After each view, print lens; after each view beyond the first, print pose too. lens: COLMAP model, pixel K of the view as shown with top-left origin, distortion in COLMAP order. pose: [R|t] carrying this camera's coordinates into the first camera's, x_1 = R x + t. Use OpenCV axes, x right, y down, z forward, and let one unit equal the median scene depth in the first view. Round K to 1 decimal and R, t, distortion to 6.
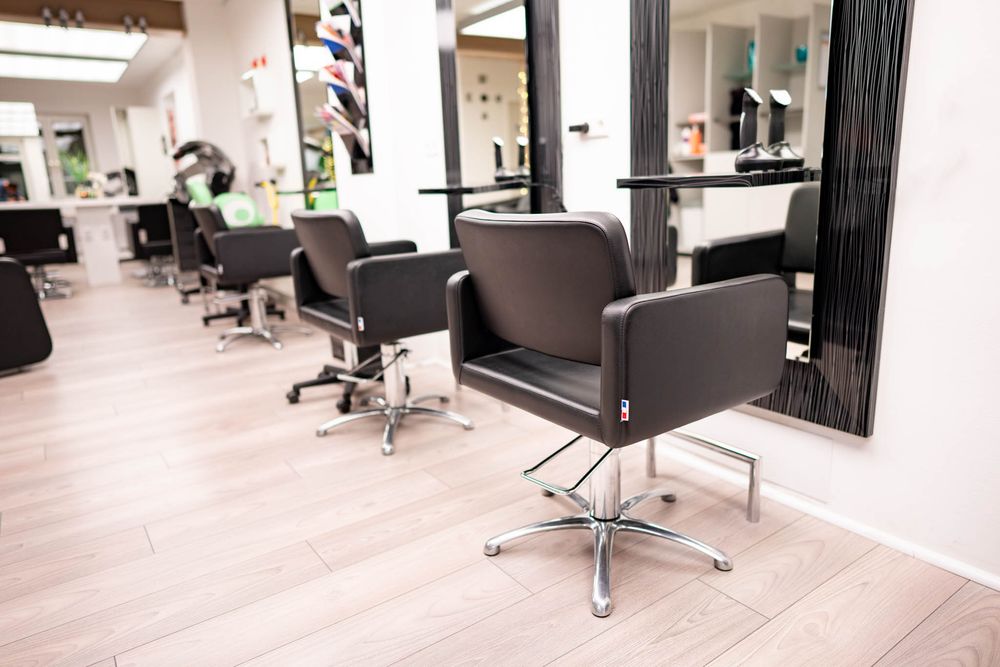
lens RADIAL K [[690.6, 0, 500.0], [0, 690.6, 333.5], [0, 0, 1]] dist [-0.019556, 0.001070]
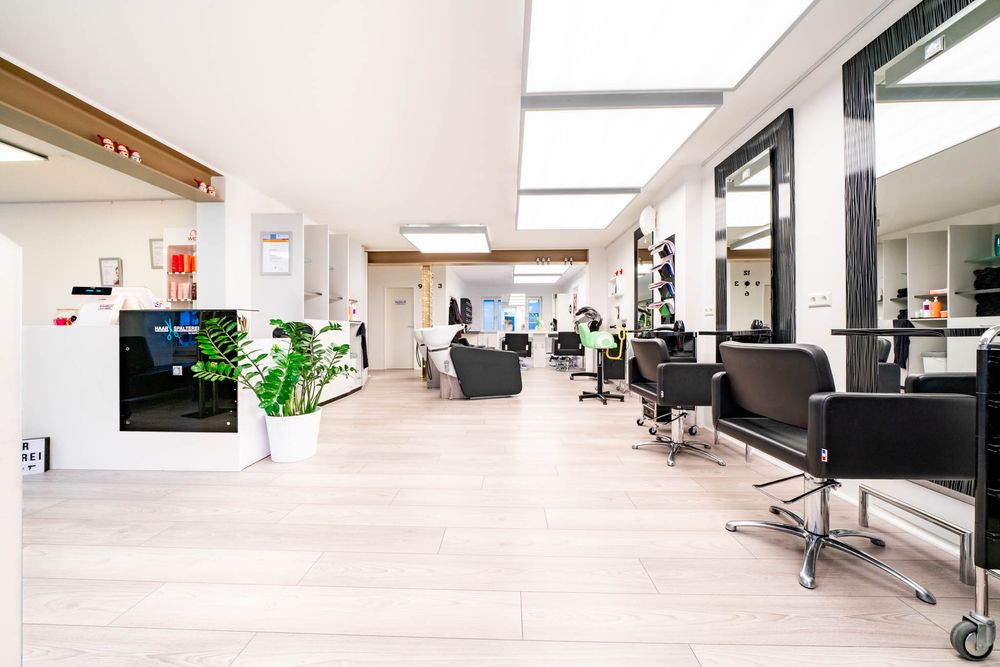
lens RADIAL K [[348.6, 0, 500.0], [0, 348.6, 333.5], [0, 0, 1]] dist [0.000250, -0.000279]
pose [[0.805067, 0.046092, -0.591391, 0.013382], [-0.161734, 0.976259, -0.144083, 0.035708], [0.570710, 0.211645, 0.793408, -0.126600]]
